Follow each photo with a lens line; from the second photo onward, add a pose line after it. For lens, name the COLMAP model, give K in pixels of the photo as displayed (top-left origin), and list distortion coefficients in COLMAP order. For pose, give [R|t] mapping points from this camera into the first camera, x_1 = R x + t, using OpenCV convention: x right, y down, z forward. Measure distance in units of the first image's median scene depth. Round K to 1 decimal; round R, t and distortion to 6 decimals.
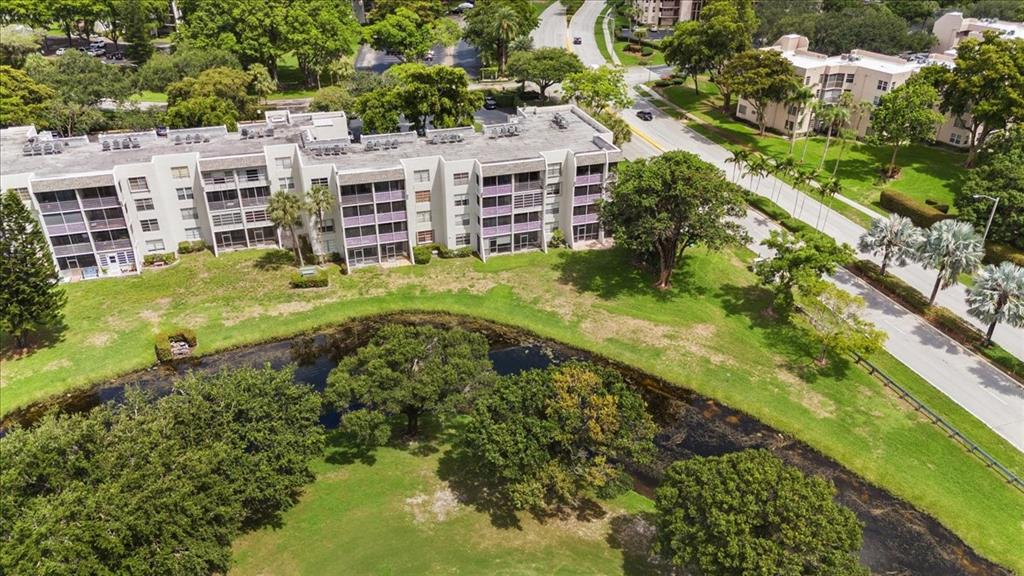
lens RADIAL K [[706.8, 0, 513.0], [0, 706.8, 288.0], [0, 0, 1]] dist [0.005356, 0.000555]
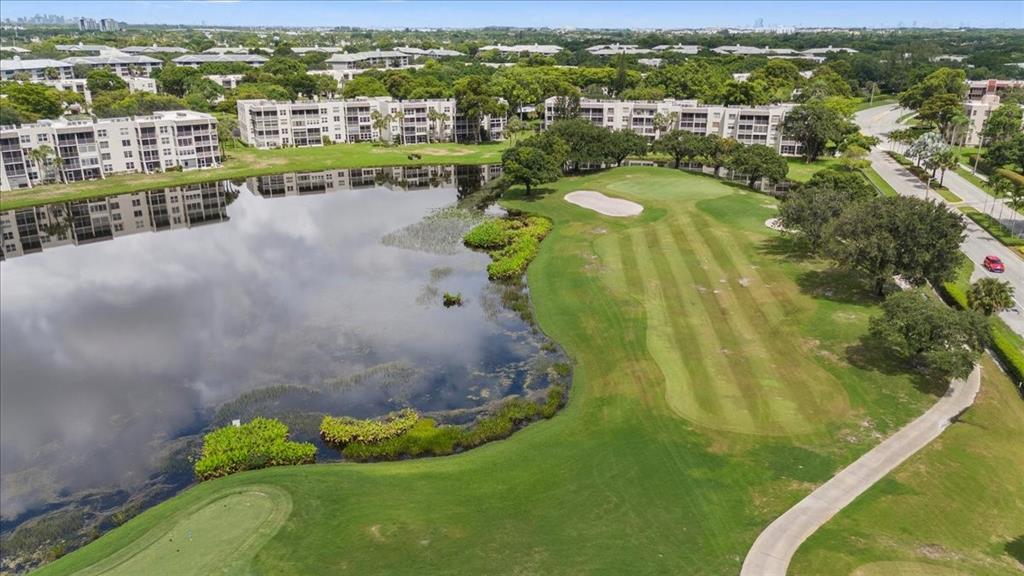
lens RADIAL K [[706.8, 0, 510.9], [0, 706.8, 288.1], [0, 0, 1]] dist [0.005356, 0.000555]
pose [[0.821812, 0.175870, -0.541937, 0.701868], [-0.277092, 0.954475, -0.110445, 0.859590], [0.497841, 0.240931, 0.833131, -1.209713]]
